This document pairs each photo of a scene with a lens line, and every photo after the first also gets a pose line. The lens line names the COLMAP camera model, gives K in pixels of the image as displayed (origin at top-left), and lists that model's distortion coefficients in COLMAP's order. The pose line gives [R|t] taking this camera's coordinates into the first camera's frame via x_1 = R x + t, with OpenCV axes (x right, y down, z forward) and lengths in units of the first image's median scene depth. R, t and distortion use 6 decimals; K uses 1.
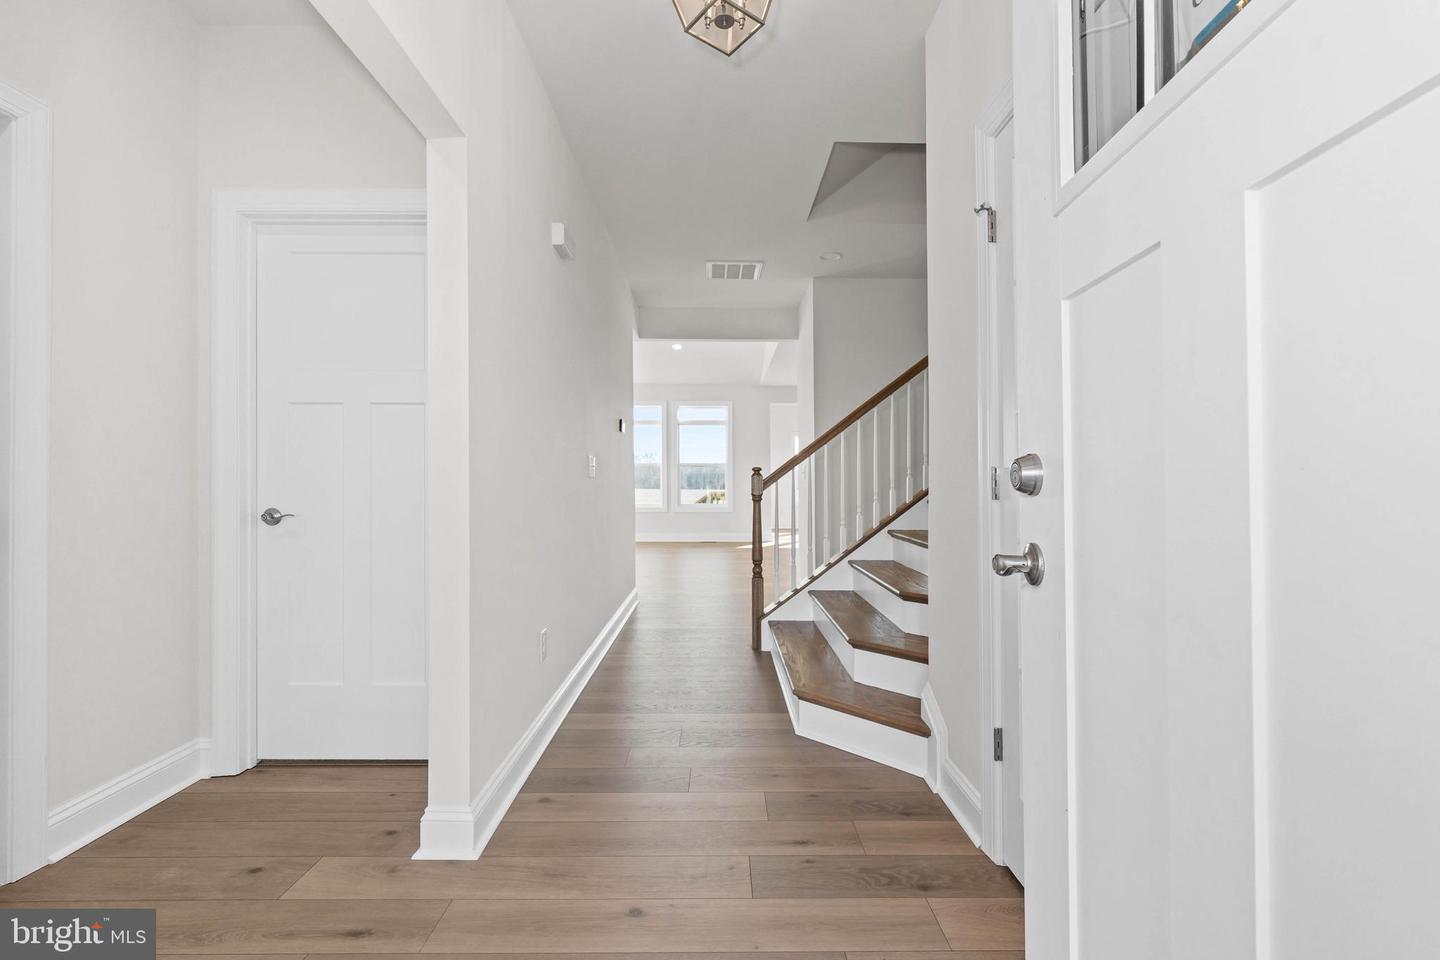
lens RADIAL K [[649.6, 0, 722.6], [0, 649.6, 481.0], [0, 0, 1]] dist [-0.012320, 0.000526]
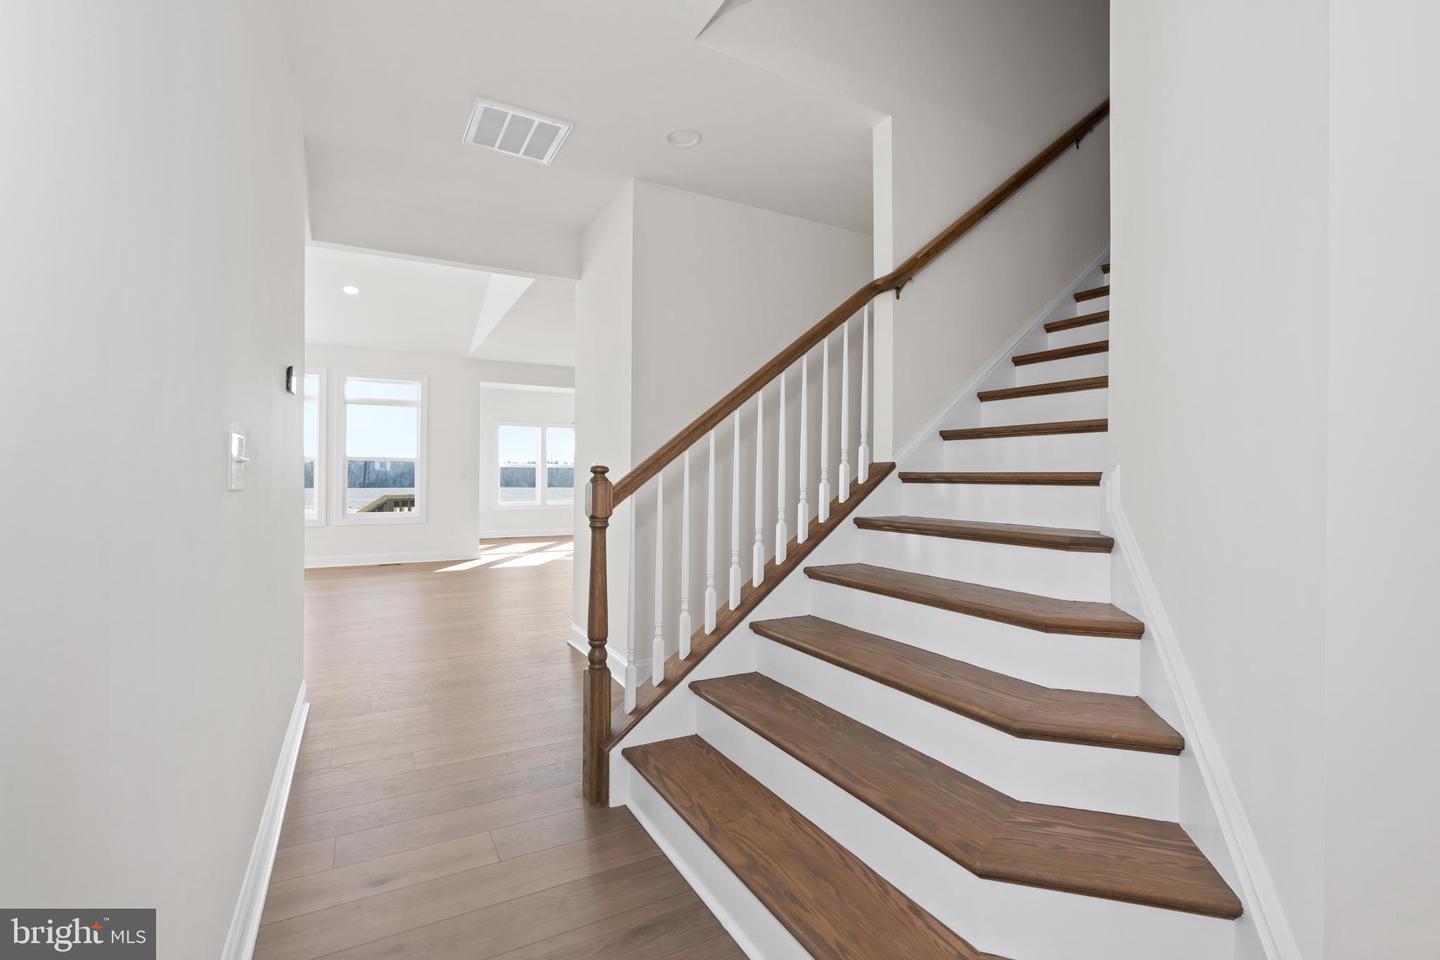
lens RADIAL K [[649.6, 0, 715.0], [0, 649.6, 468.0], [0, 0, 1]] dist [-0.012320, 0.000526]
pose [[0.883076, 0.009638, 0.469132, -0.115773], [-0.002309, 0.999866, -0.016196, -0.010517], [-0.469225, 0.013219, 0.882980, 0.474689]]
